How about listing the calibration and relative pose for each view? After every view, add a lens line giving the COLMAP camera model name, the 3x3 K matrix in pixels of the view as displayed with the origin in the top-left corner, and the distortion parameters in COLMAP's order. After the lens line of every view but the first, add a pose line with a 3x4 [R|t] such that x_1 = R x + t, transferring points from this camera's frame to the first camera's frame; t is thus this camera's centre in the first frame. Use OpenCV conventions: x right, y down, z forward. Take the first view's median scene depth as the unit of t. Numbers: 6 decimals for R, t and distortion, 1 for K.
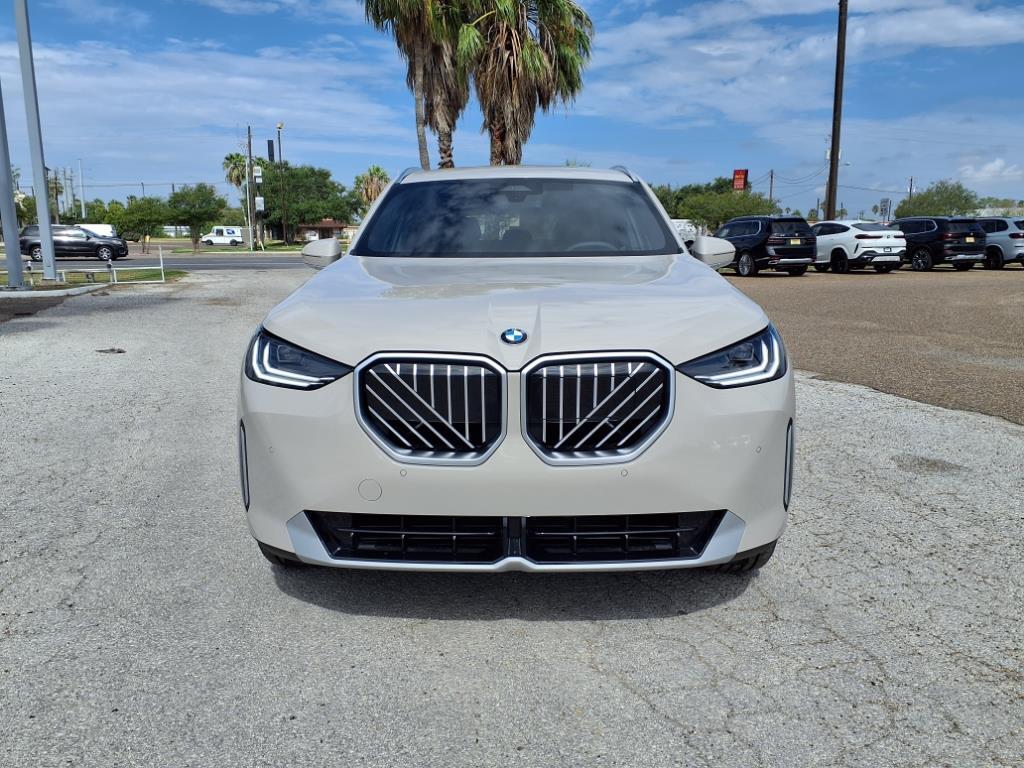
lens RADIAL K [[803.9, 0, 515.4], [0, 803.9, 386.0], [0, 0, 1]] dist [0.009819, 0.006121]
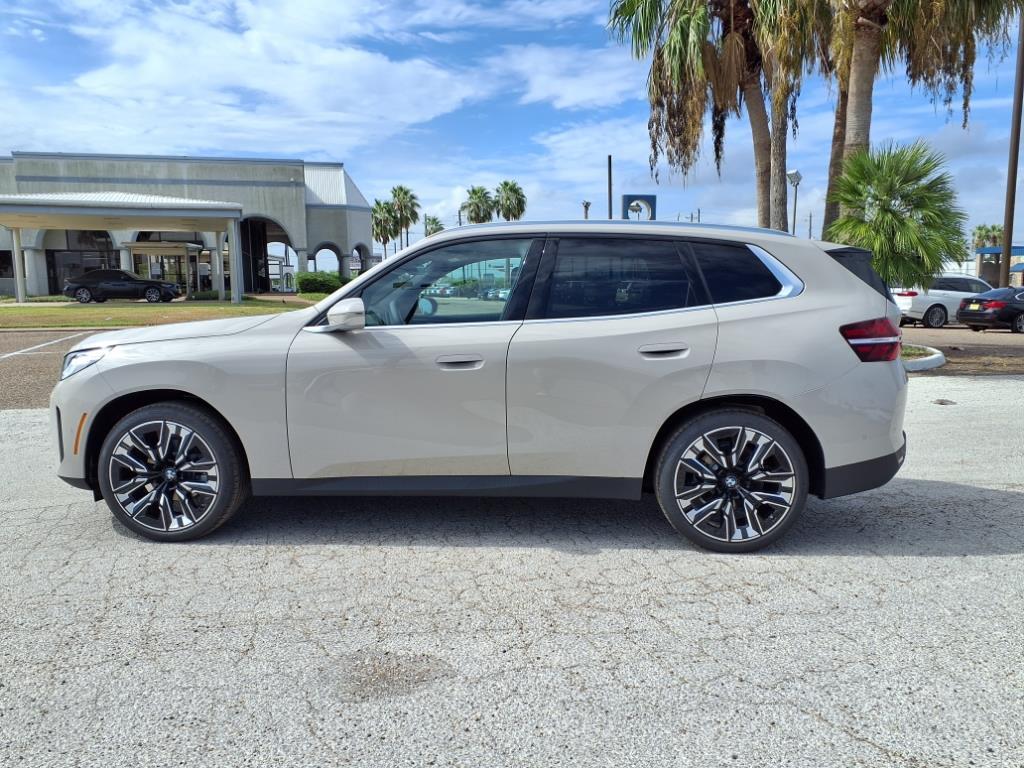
lens RADIAL K [[803.9, 0, 515.3], [0, 803.9, 384.4], [0, 0, 1]] dist [0.009819, 0.006121]
pose [[-0.034239, 0.115148, -0.992758, 1.264777], [-0.169040, 0.978361, 0.119308, -0.239299], [0.985014, 0.171901, -0.014034, 1.242783]]
